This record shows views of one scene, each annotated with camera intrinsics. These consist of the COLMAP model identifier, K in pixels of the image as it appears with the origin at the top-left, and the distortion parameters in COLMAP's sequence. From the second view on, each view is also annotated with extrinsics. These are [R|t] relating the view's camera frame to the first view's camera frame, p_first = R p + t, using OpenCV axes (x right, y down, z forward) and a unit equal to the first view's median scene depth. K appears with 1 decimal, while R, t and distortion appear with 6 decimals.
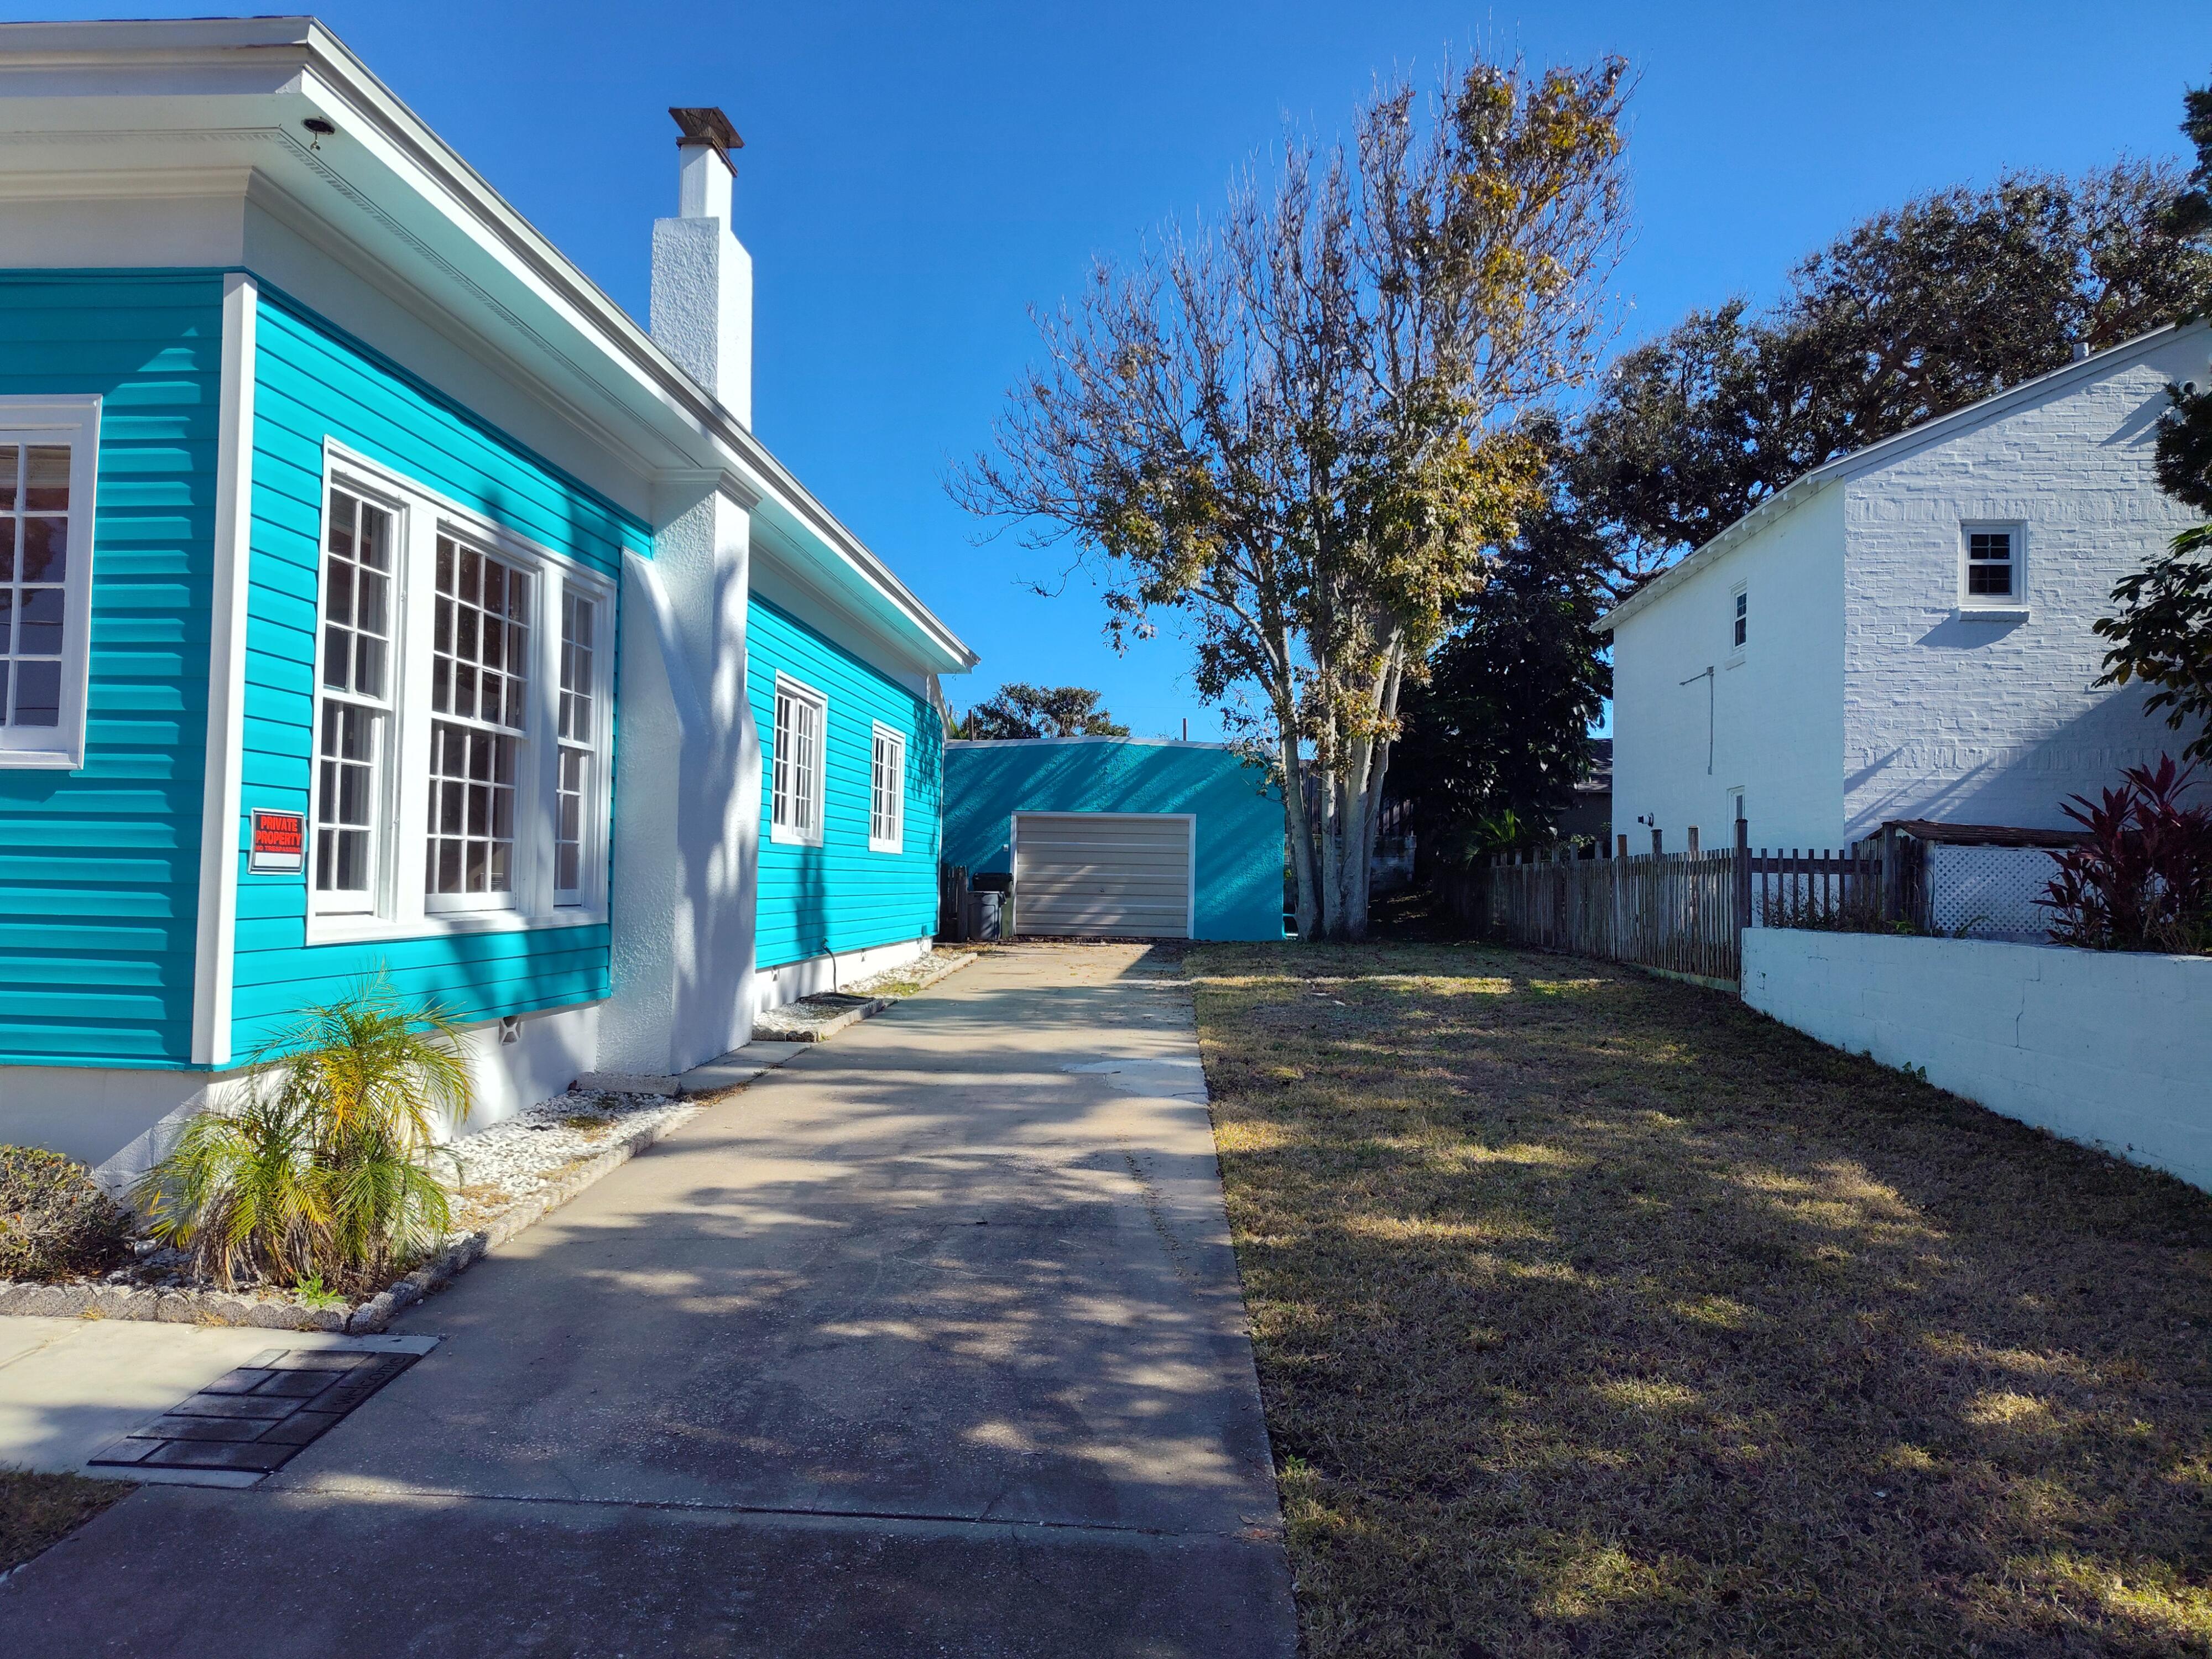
lens RADIAL K [[1503.3, 0, 1106.2], [0, 1503.3, 831.8], [0, 0, 1]] dist [0.028090, -0.031395]
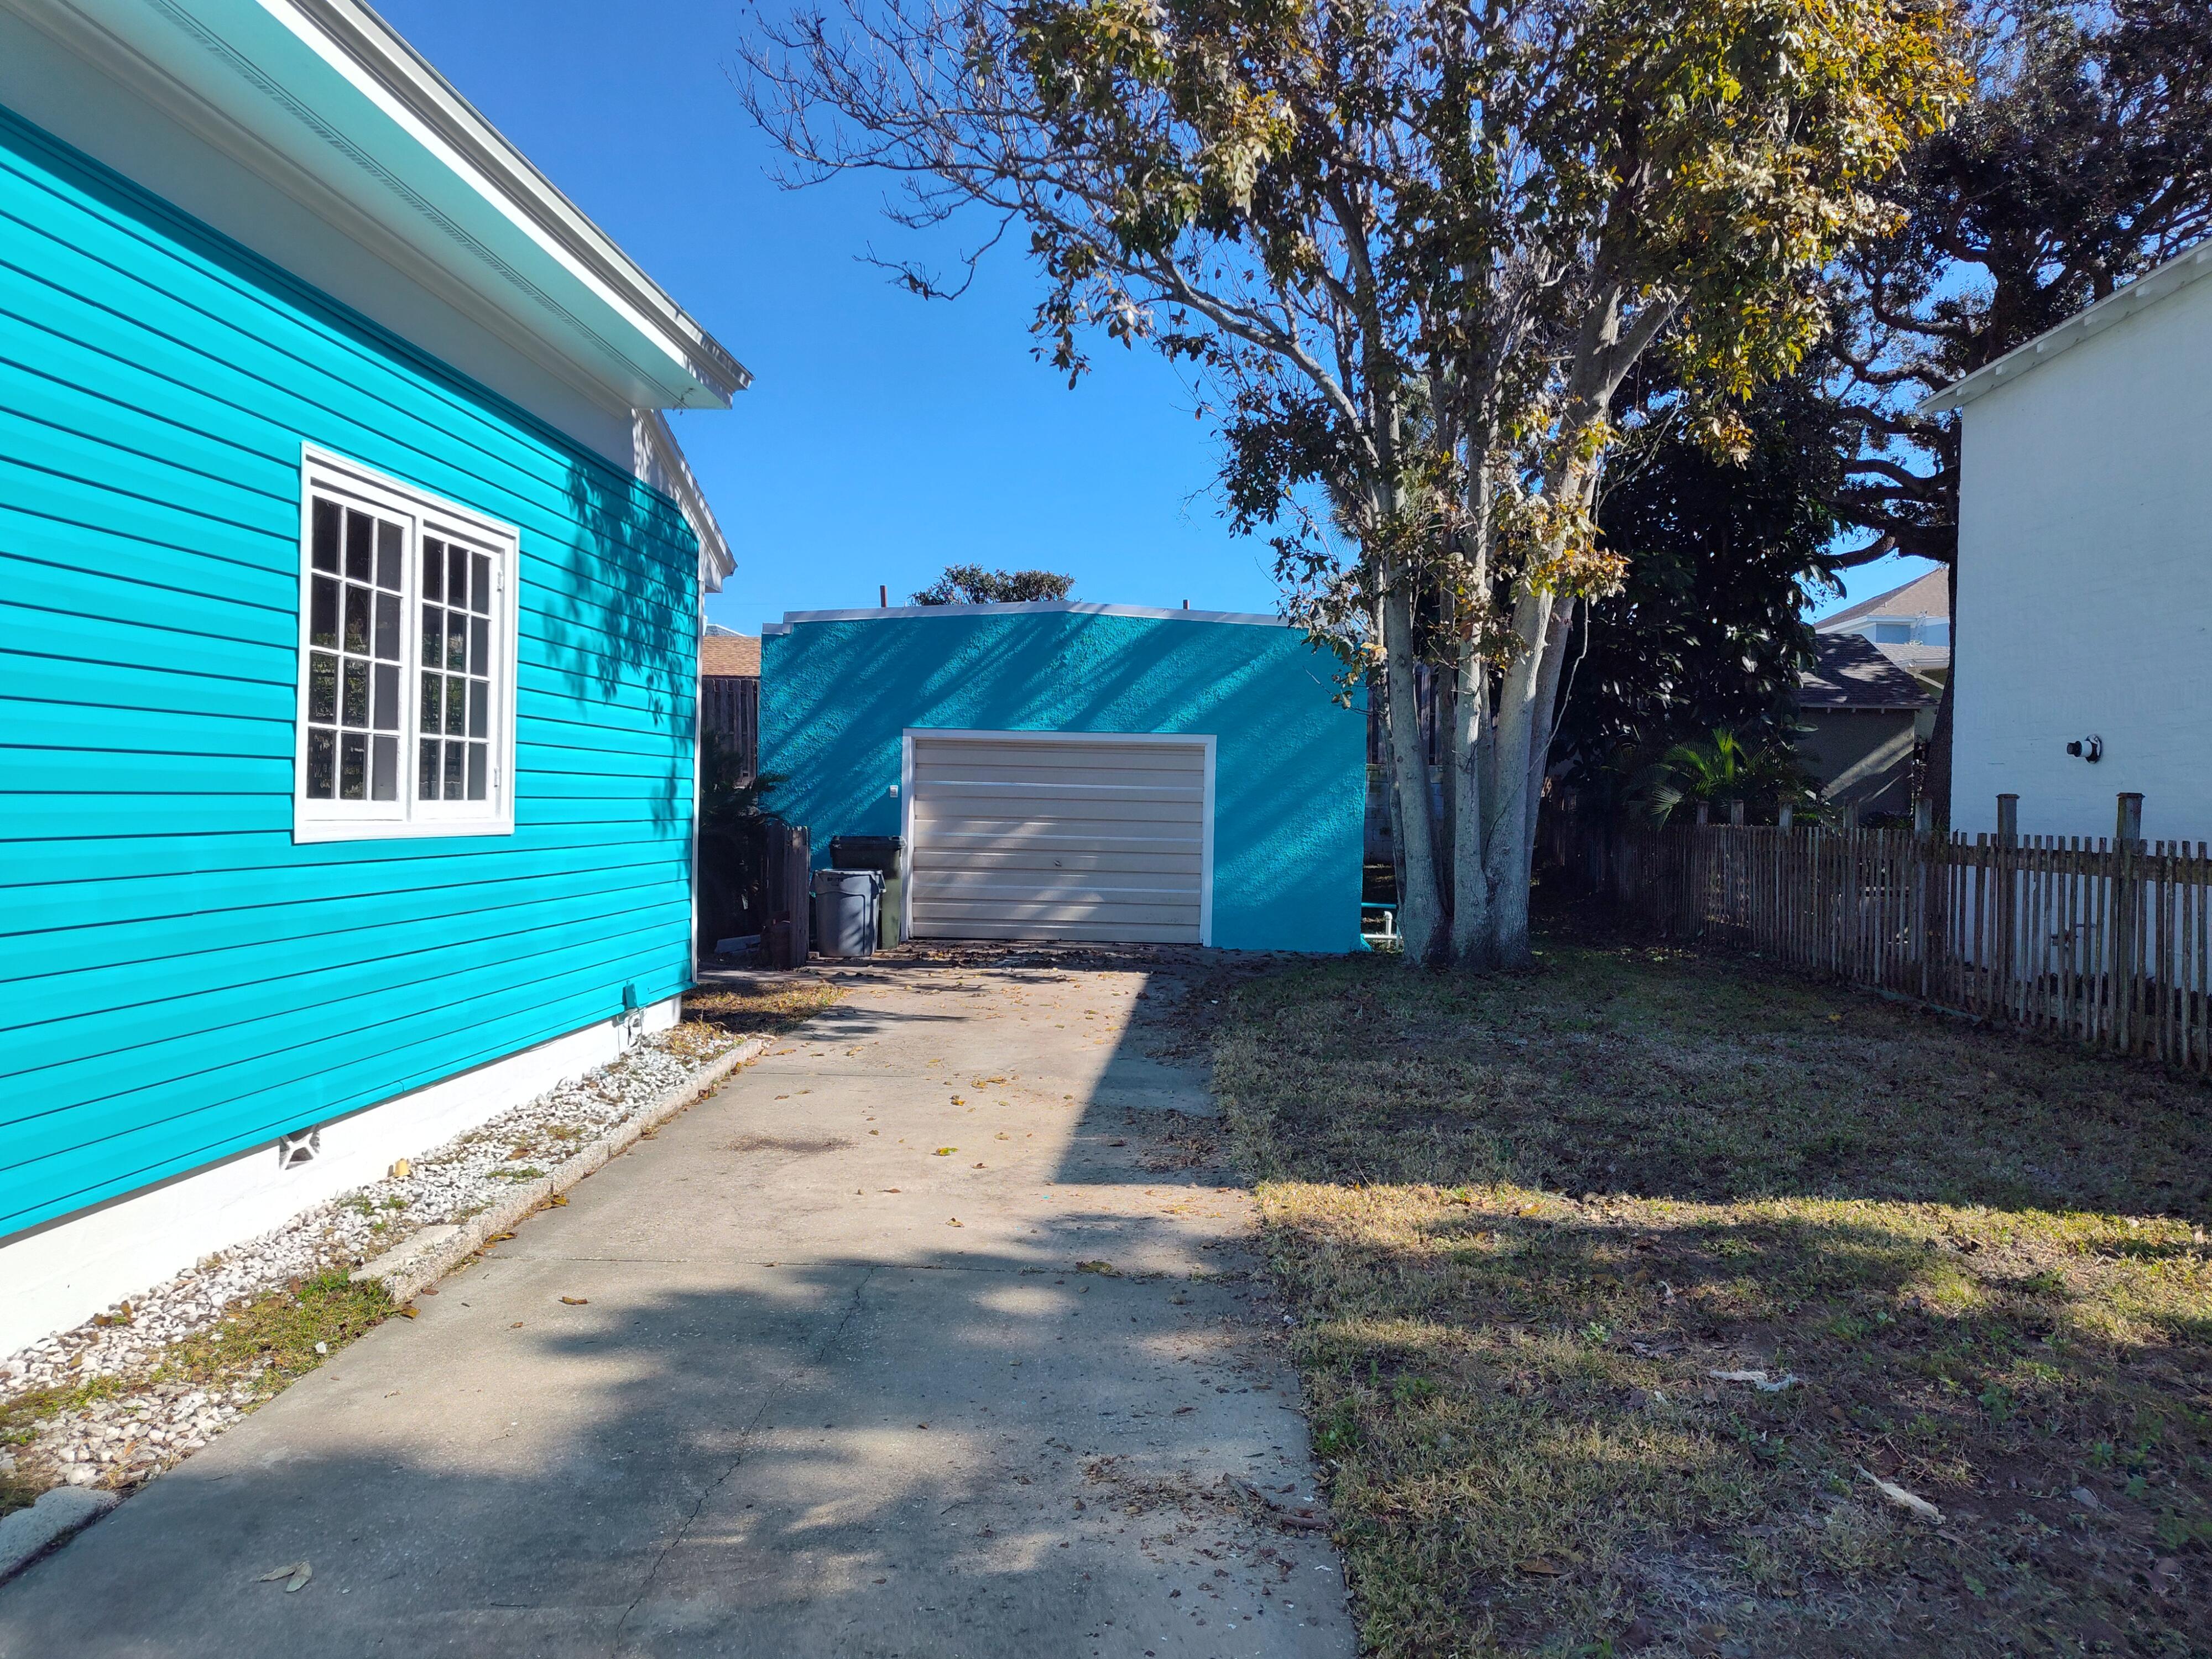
lens RADIAL K [[1503.3, 0, 1119.8], [0, 1503.3, 831.2], [0, 0, 1]] dist [0.028090, -0.031395]
pose [[0.999818, 0.002086, 0.018946, 0.015460], [-0.003073, 0.998632, 0.052195, -0.007391], [-0.018811, -0.052244, 0.998457, 0.607362]]
